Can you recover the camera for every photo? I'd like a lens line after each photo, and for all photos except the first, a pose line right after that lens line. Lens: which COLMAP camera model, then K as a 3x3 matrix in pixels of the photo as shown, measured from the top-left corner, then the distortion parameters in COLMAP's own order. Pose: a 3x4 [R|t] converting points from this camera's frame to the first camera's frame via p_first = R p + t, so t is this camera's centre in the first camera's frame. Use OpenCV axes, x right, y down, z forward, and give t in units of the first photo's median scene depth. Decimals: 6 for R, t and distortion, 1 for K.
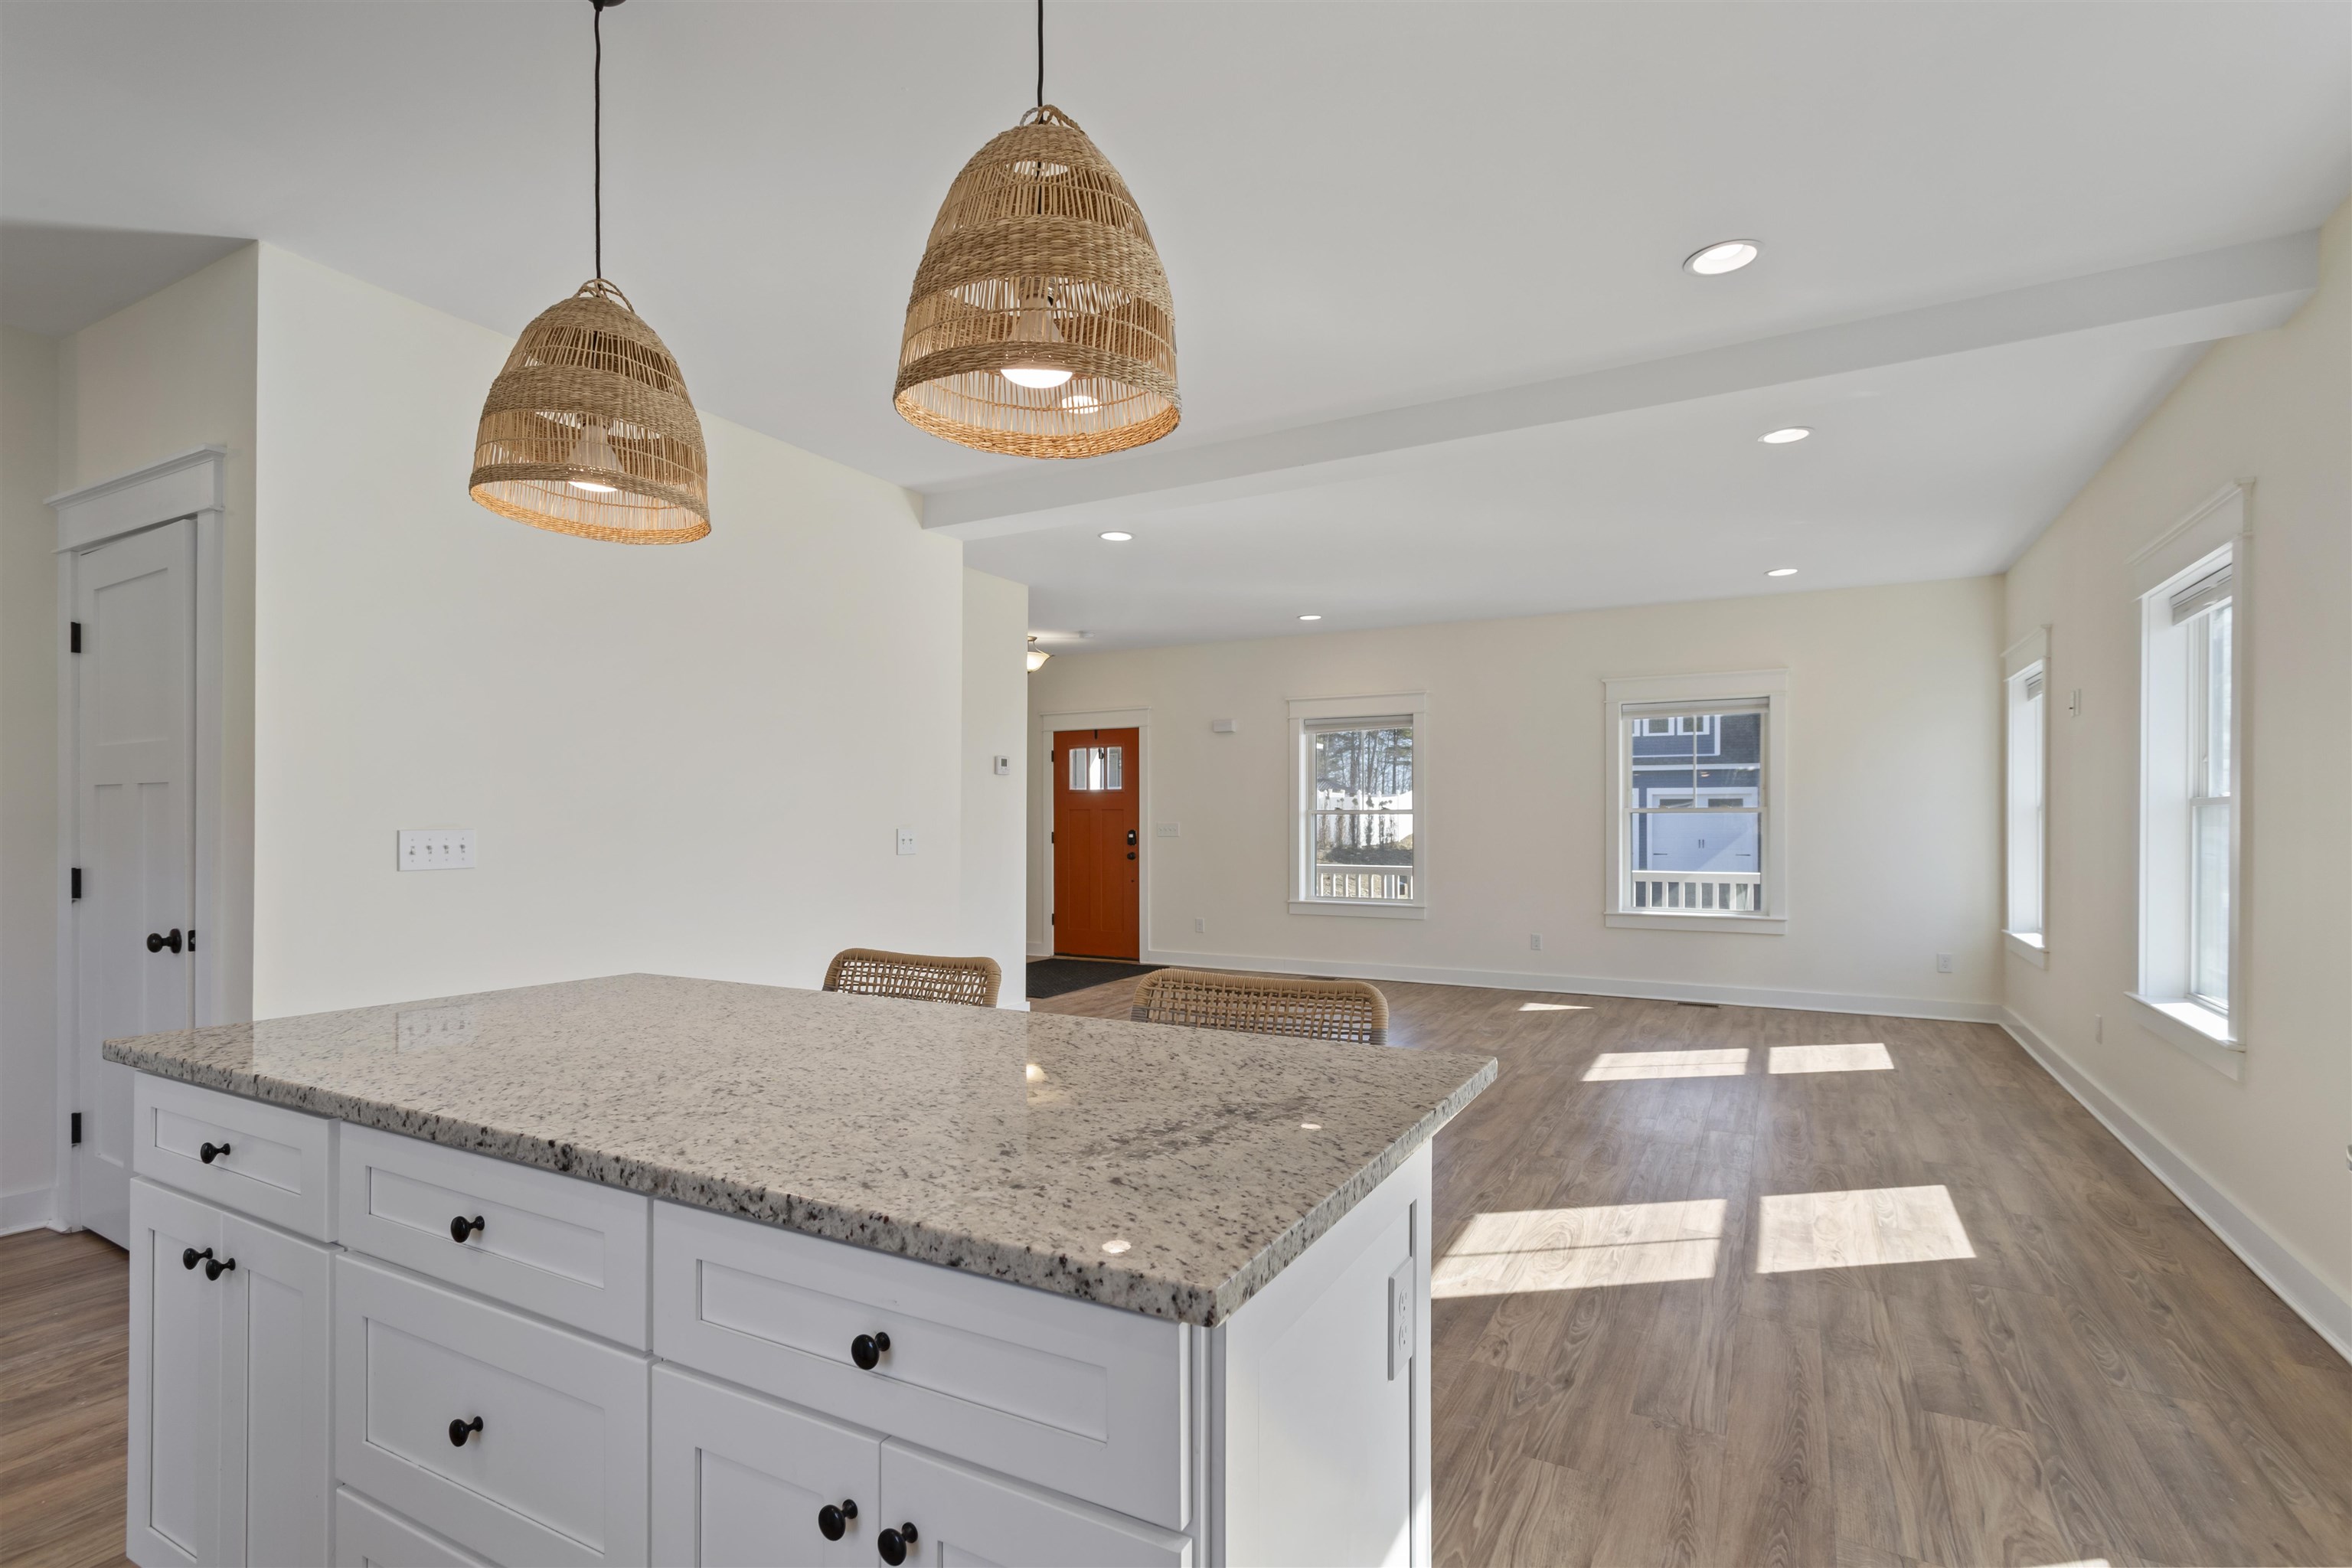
lens RADIAL K [[1117.6, 0, 1170.5], [0, 1117.6, 802.9], [0, 0, 1]] dist [-0.000965, 0.000781]
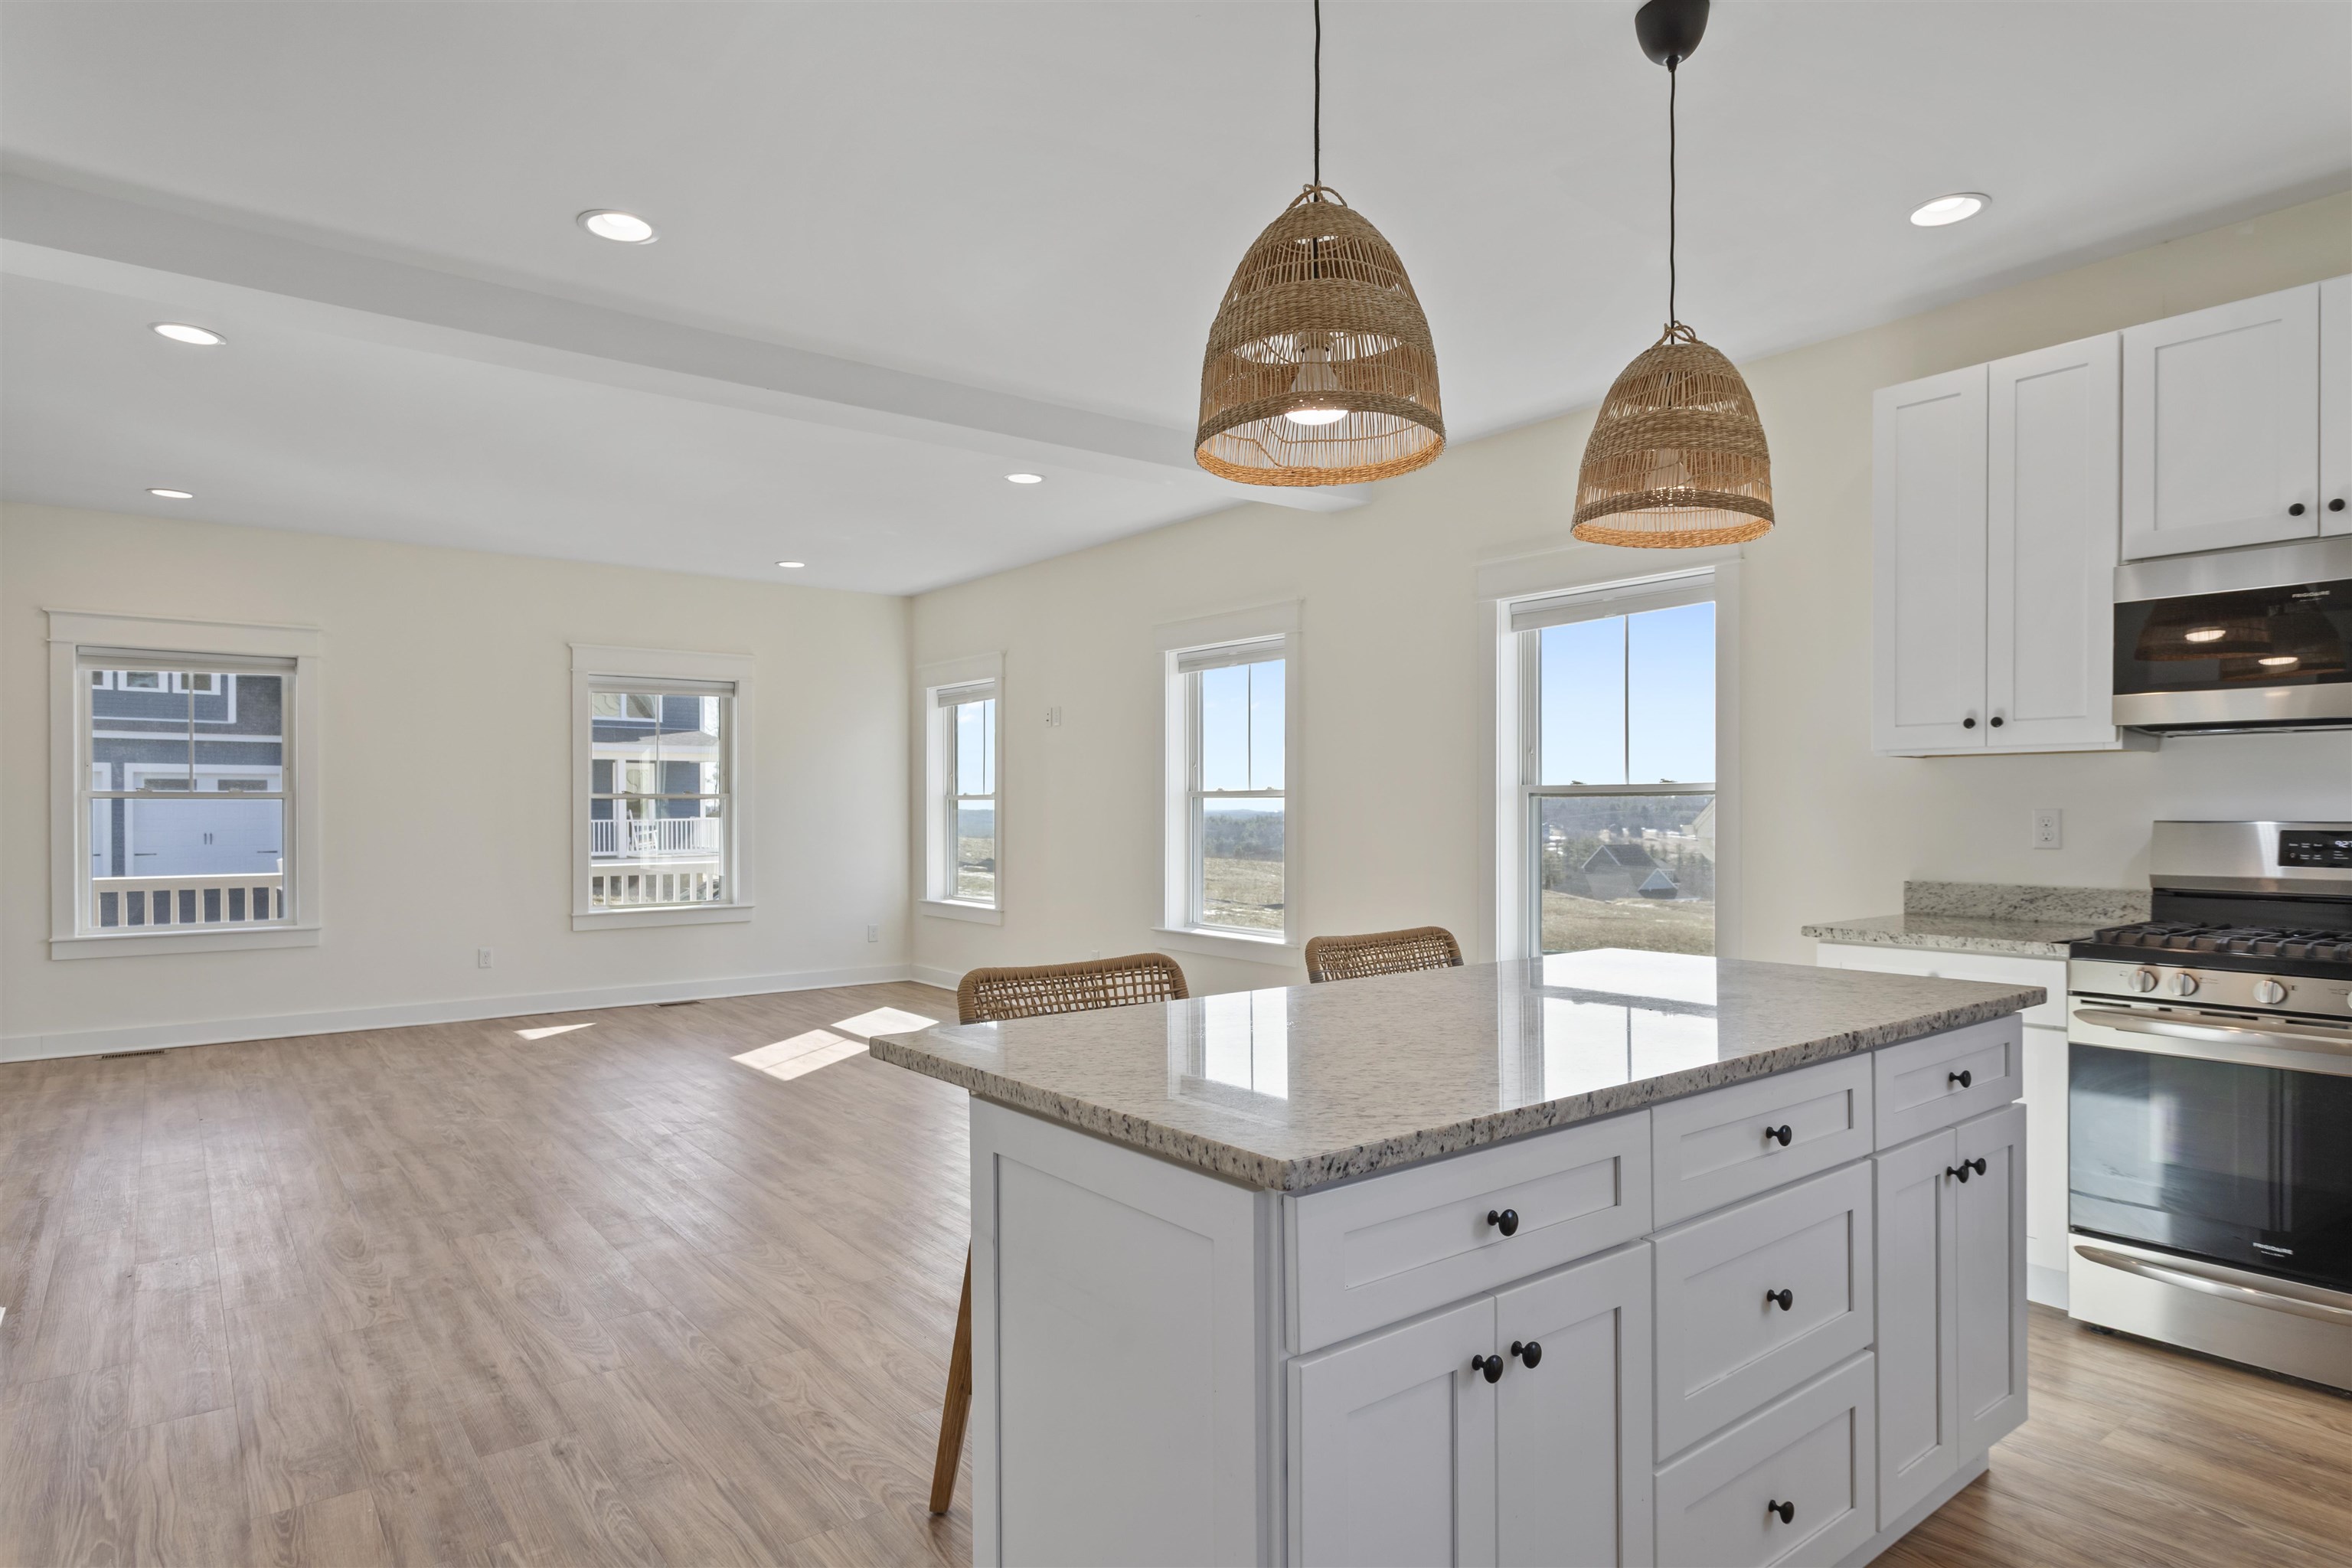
lens RADIAL K [[1324.4, 0, 1153.3], [0, 1324.4, 800.5], [0, 0, 1]] dist [-0.000024, 0.001286]
pose [[0.399370, 0.003738, 0.916782, -0.095819], [-0.013263, 0.999911, 0.001701, 0.000710], [-0.916694, -0.012838, 0.399384, 0.044890]]
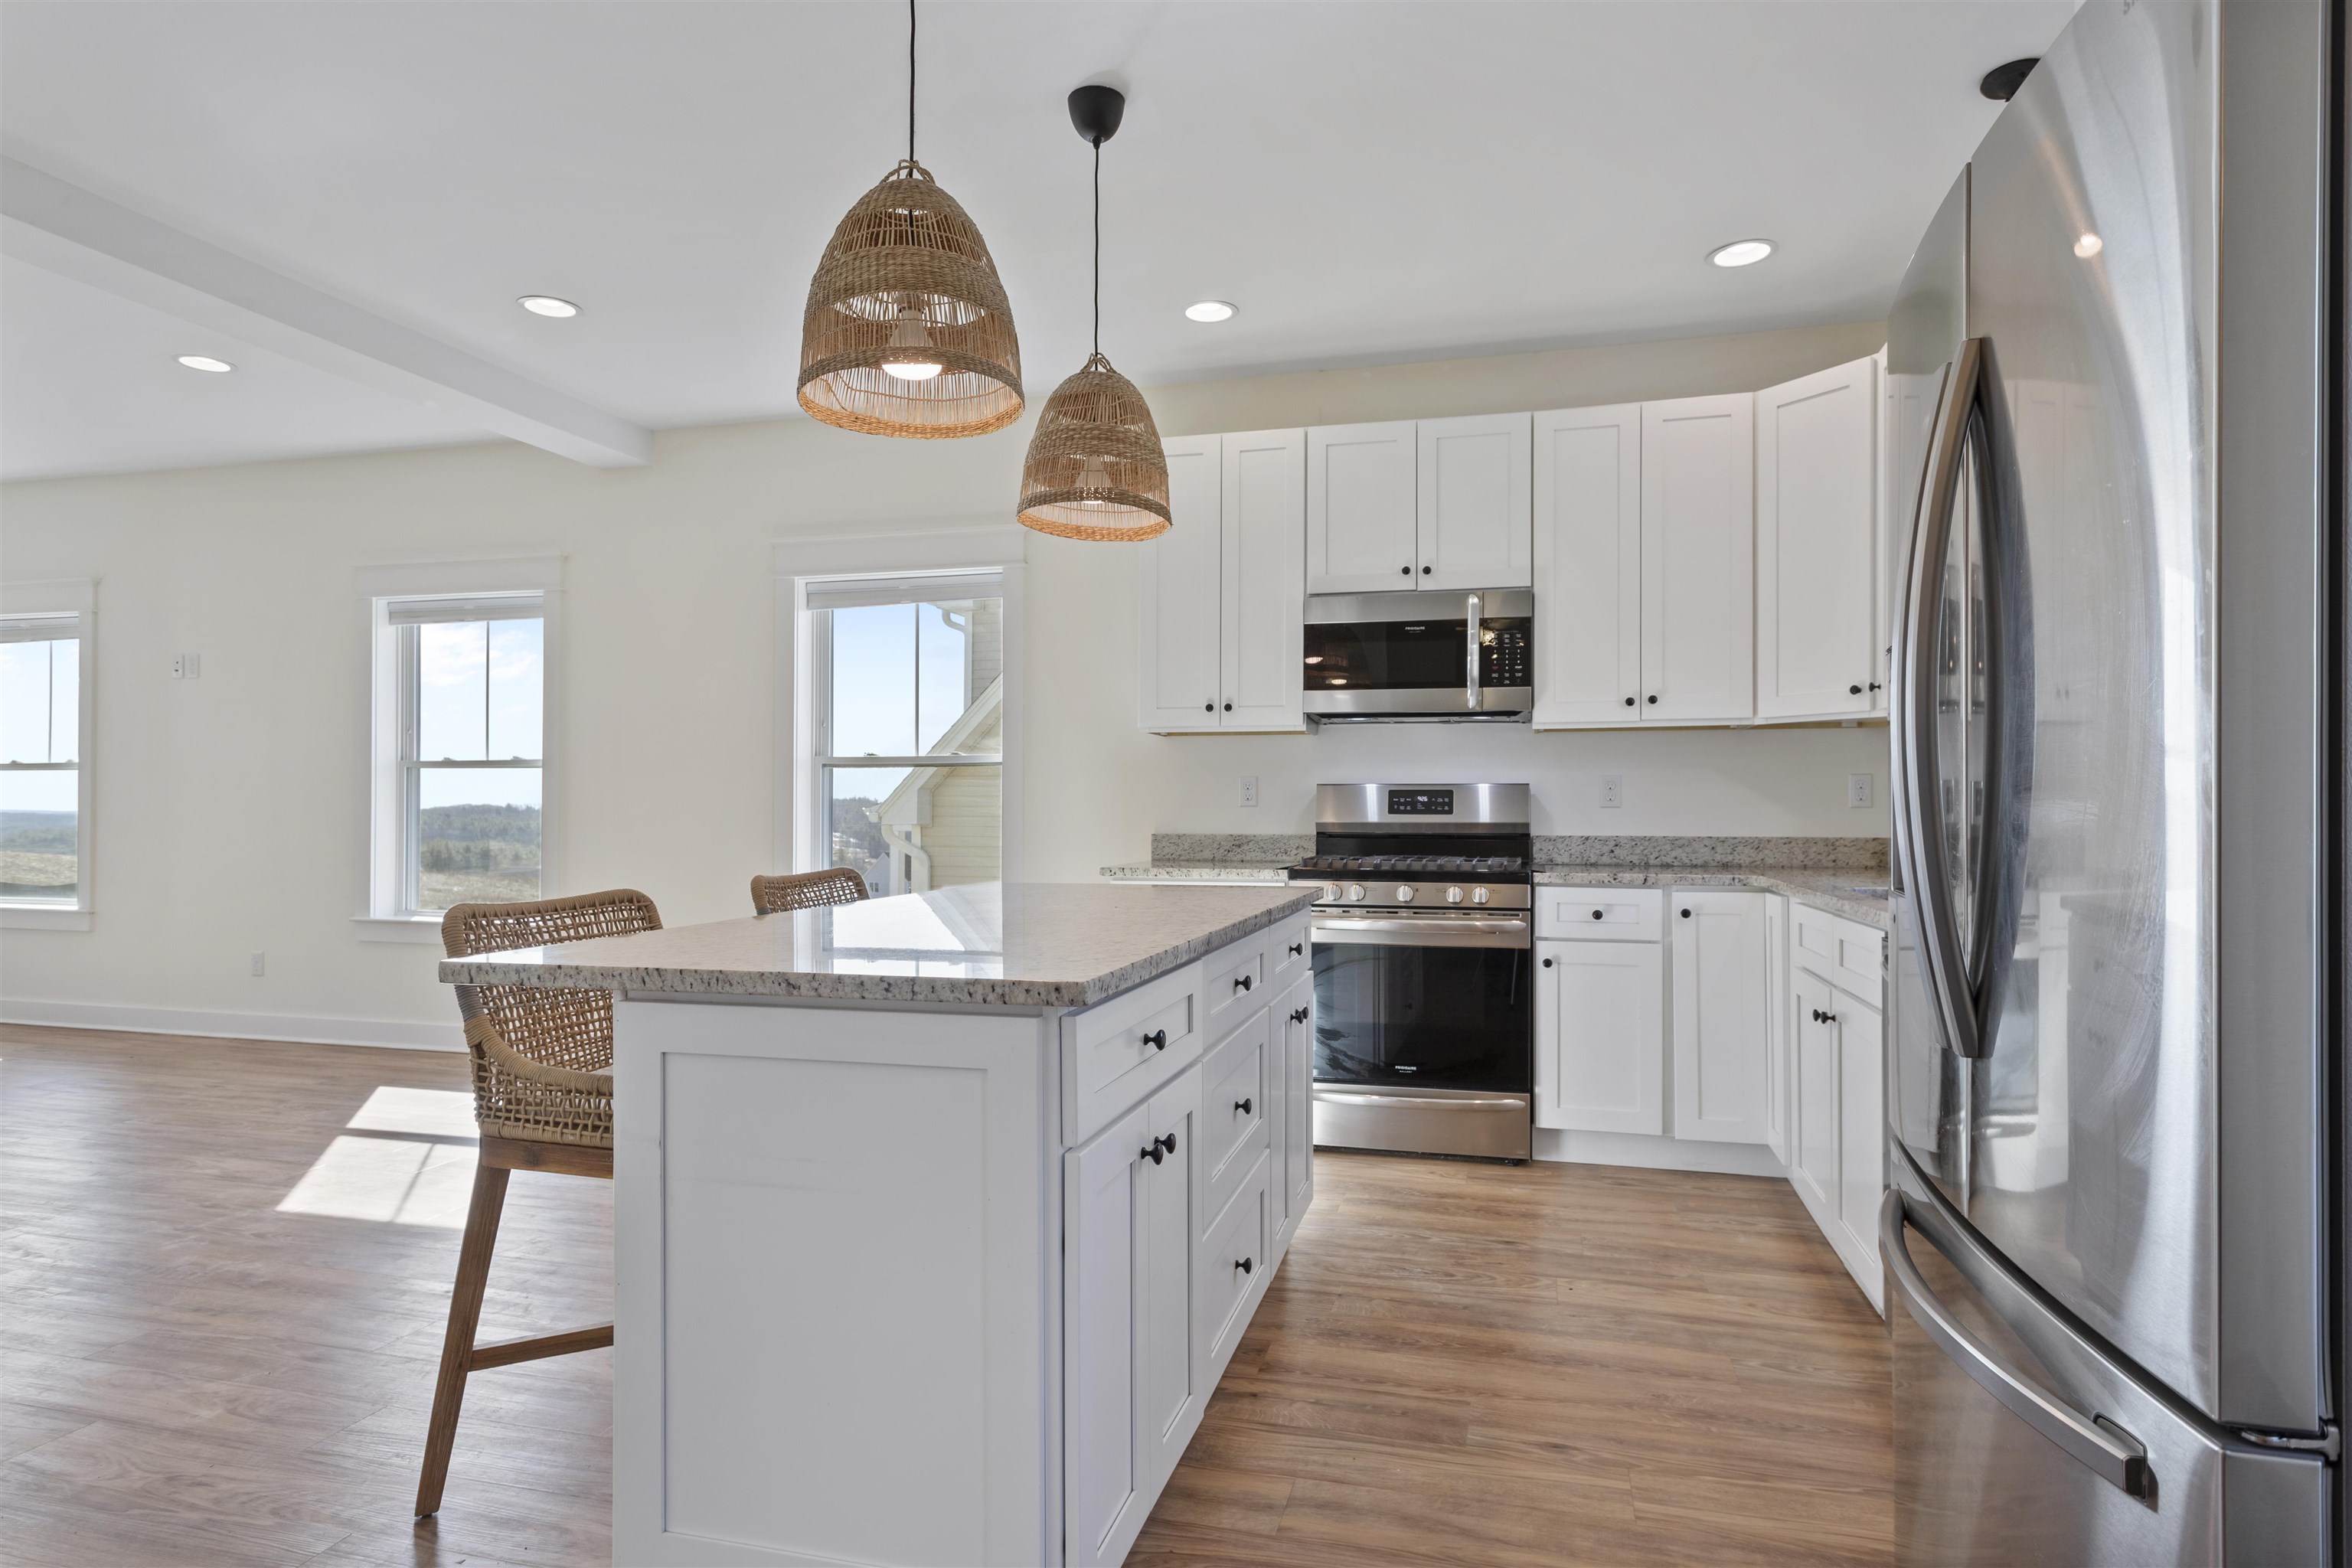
lens RADIAL K [[1324.4, 0, 1174.2], [0, 1324.4, 792.8], [0, 0, 1]] dist [-0.000024, 0.001286]
pose [[-0.244743, 0.011914, 0.969515, -0.106072], [-0.019468, 0.999663, -0.017198, 0.005607], [-0.969392, -0.023083, -0.244429, 0.066710]]
